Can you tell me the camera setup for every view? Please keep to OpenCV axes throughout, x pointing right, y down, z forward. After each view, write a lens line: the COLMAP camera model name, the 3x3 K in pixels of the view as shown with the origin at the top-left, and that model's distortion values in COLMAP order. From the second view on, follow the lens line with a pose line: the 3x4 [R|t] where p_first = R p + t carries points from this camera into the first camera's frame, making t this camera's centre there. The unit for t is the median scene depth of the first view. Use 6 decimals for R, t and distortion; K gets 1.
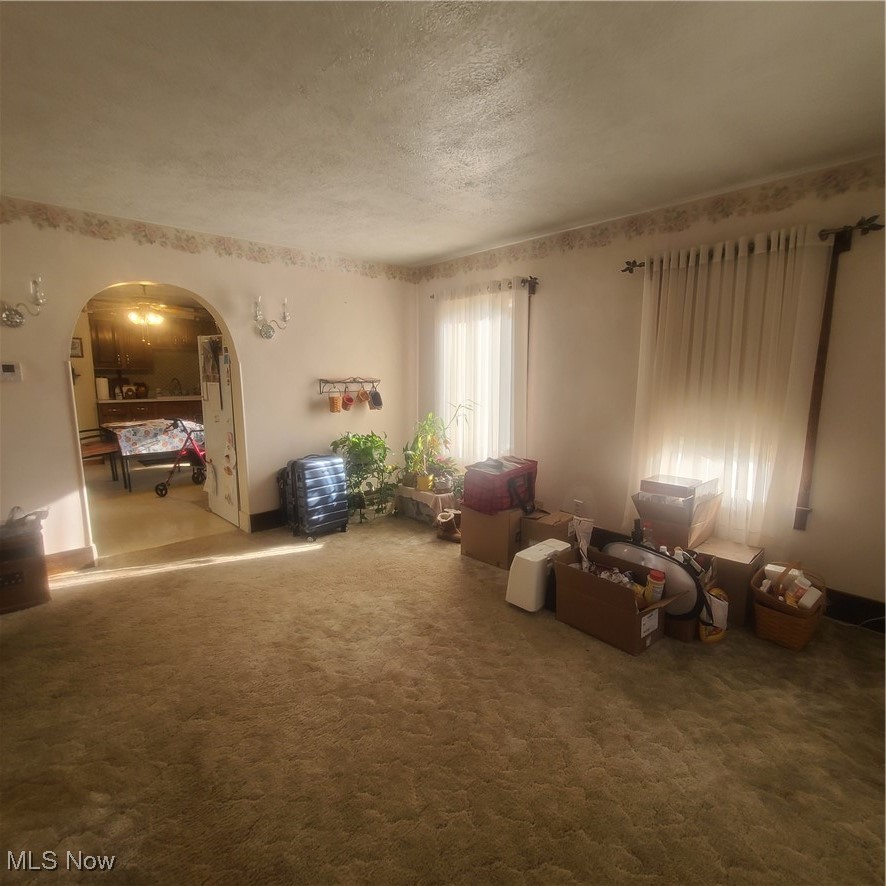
lens RADIAL K [[482.0, 0, 443.0], [0, 482.0, 443.0], [0, 0, 1]] dist [-0.003039, -0.001993]
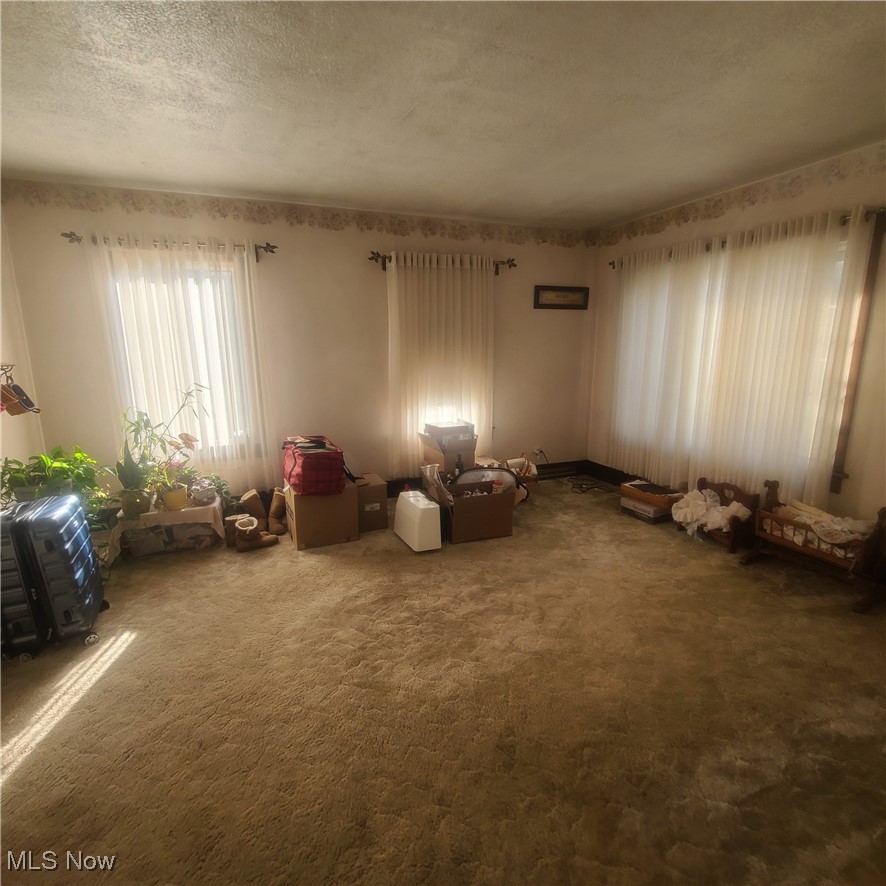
lens RADIAL K [[482.0, 0, 443.0], [0, 482.0, 443.0], [0, 0, 1]] dist [-0.003039, -0.001993]
pose [[0.363013, -0.193219, 0.911530, -0.713953], [0.141756, 0.978329, 0.150925, -0.072634], [-0.920938, 0.074428, 0.382536, 0.424457]]
